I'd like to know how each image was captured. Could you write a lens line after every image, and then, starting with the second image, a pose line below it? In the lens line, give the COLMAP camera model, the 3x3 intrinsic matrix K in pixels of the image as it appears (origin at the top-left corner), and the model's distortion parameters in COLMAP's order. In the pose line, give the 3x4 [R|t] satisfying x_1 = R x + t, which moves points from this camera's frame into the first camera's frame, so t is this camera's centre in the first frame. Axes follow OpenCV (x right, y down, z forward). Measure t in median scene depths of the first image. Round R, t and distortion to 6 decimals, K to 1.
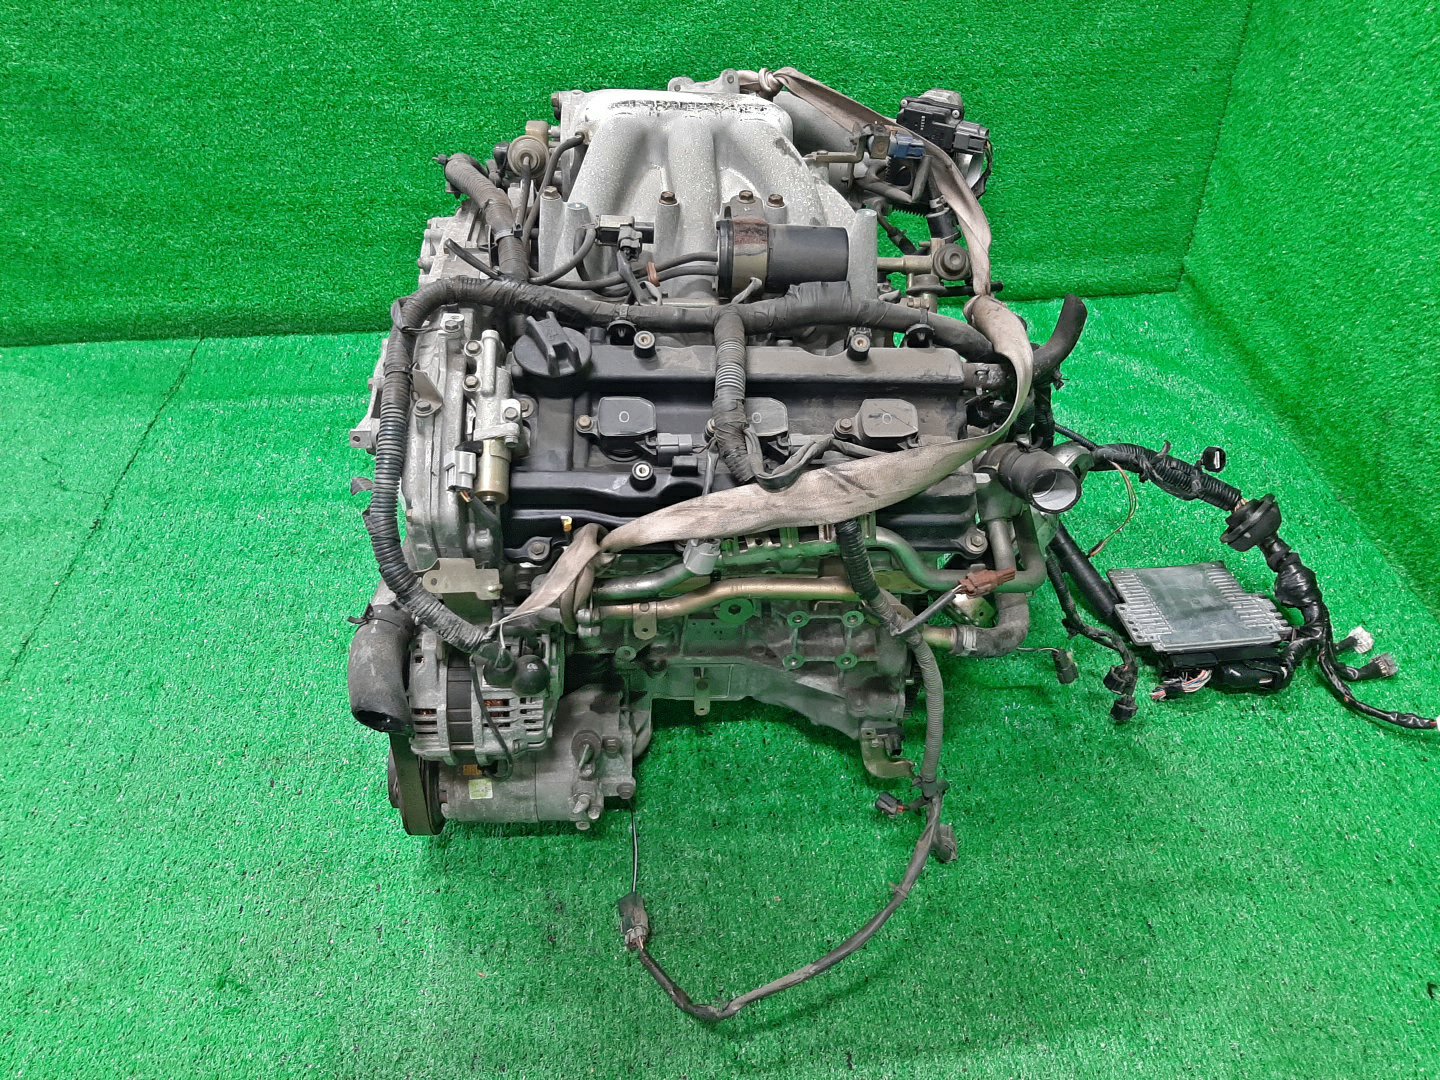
lens RADIAL K [[1105.1, 0, 724.3], [0, 1105.1, 534.3], [0, 0, 1]] dist [0.061164, -0.119364]
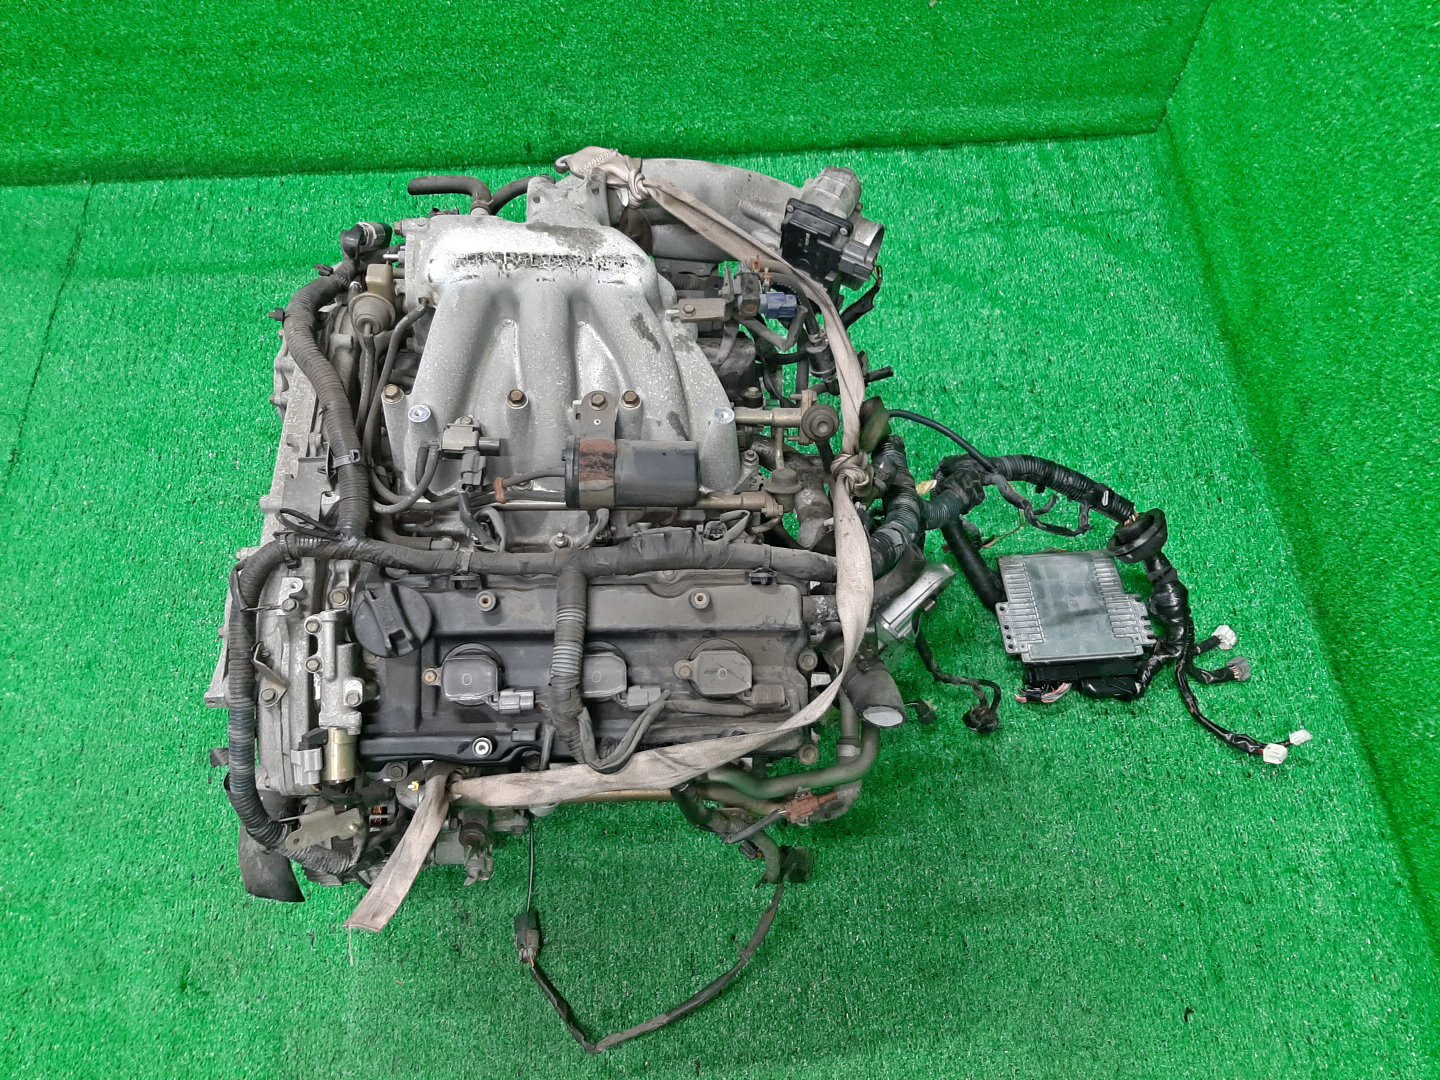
lens RADIAL K [[1105.1, 0, 724.3], [0, 1105.1, 534.3], [0, 0, 1]] dist [0.061164, -0.119364]
pose [[0.999748, 0.021676, 0.005753, 0.110534], [-0.022273, 0.929681, 0.367692, -0.482903], [0.002622, -0.367728, 0.929930, 0.061156]]
